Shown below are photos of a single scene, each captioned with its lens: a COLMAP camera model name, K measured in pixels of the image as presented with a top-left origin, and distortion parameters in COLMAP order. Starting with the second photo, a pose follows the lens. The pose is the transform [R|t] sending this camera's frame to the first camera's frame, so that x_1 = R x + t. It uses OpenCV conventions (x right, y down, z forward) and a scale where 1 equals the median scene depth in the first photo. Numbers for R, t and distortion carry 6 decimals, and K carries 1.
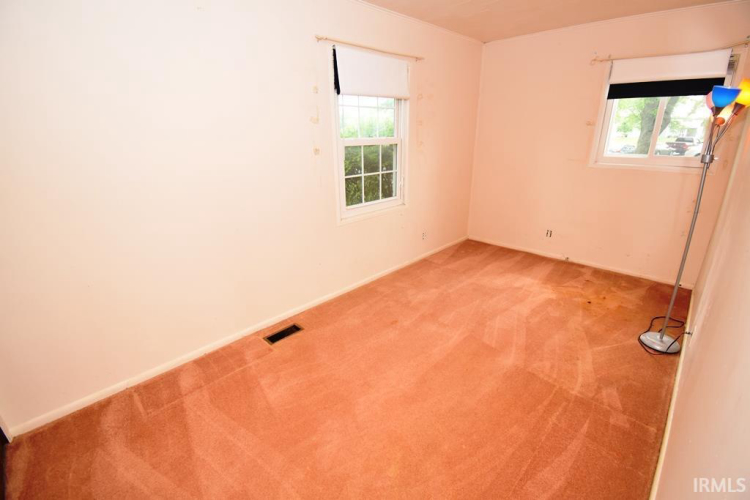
lens RADIAL K [[331.2, 0, 378.1], [0, 331.2, 249.0], [0, 0, 1]] dist [0.025201, -0.027321]
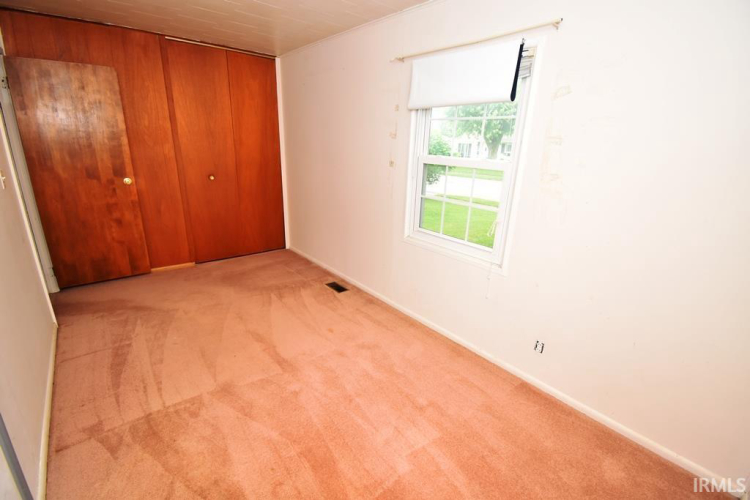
lens RADIAL K [[331.2, 0, 378.1], [0, 331.2, 249.0], [0, 0, 1]] dist [0.025201, -0.027321]
pose [[-0.087710, 0.317362, -0.944239, 0.904813], [-0.365836, 0.871393, 0.326861, -0.377440], [0.926537, 0.374106, 0.039673, 0.989670]]
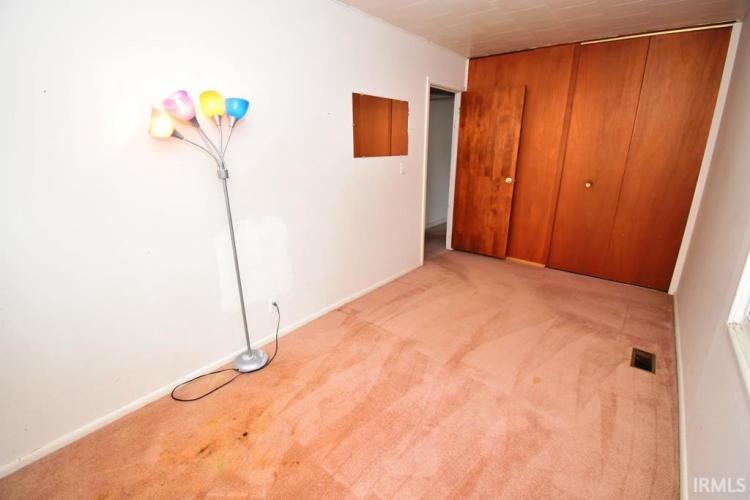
lens RADIAL K [[331.2, 0, 378.1], [0, 331.2, 249.0], [0, 0, 1]] dist [0.025201, -0.027321]
pose [[-0.995688, 0.050238, -0.077987, 0.463889], [-0.006531, 0.800626, 0.599129, -0.493954], [0.092537, 0.597055, -0.796845, 1.392590]]
